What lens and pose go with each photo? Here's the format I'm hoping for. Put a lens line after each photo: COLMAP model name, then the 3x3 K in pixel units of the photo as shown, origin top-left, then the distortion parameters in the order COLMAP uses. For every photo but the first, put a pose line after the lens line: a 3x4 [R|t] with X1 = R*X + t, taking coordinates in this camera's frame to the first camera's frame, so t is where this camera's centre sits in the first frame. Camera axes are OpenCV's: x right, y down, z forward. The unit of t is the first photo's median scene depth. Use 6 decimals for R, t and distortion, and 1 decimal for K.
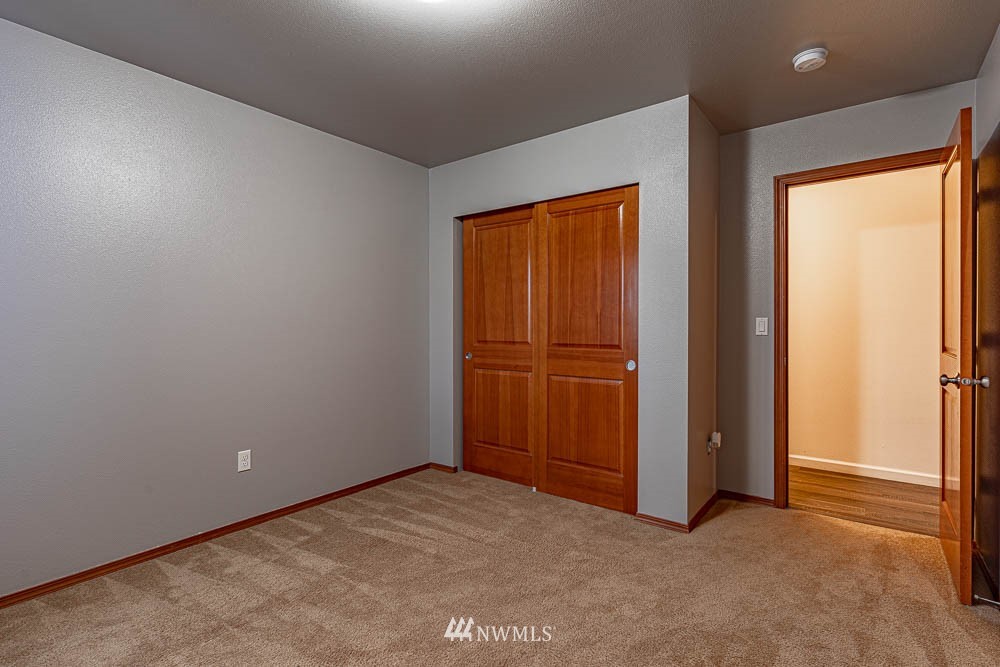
lens RADIAL K [[489.2, 0, 497.6], [0, 489.2, 329.6], [0, 0, 1]] dist [0.004153, -0.000035]
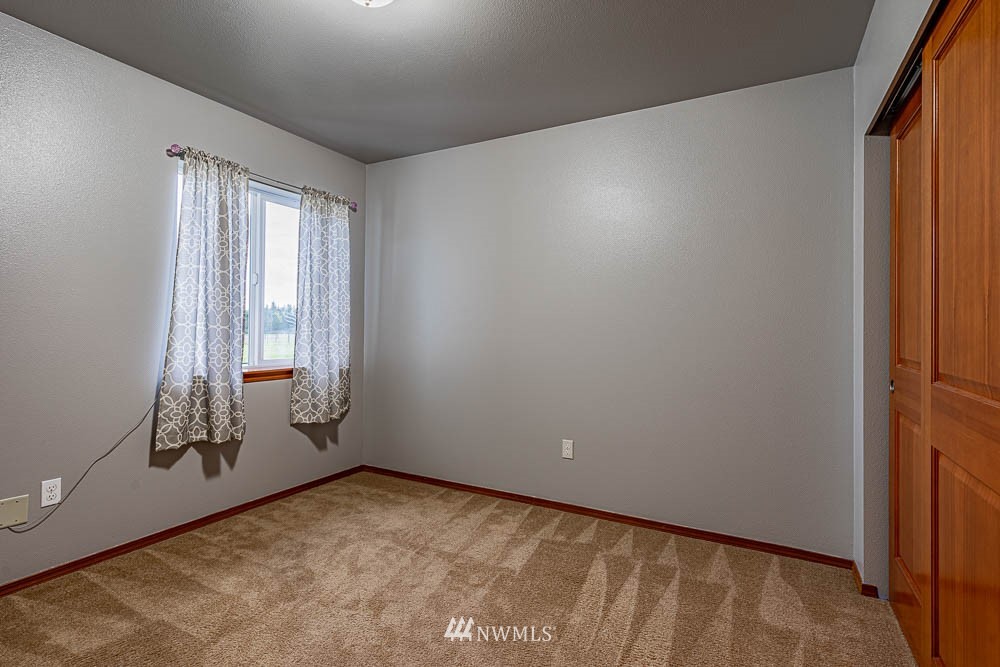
lens RADIAL K [[489.2, 0, 497.3], [0, 489.2, 326.8], [0, 0, 1]] dist [0.004153, -0.000035]
pose [[0.144559, 0.005971, -0.989478, 0.573423], [-0.015774, 0.999869, 0.003729, -0.011209], [0.989370, 0.015069, 0.144634, 0.713245]]
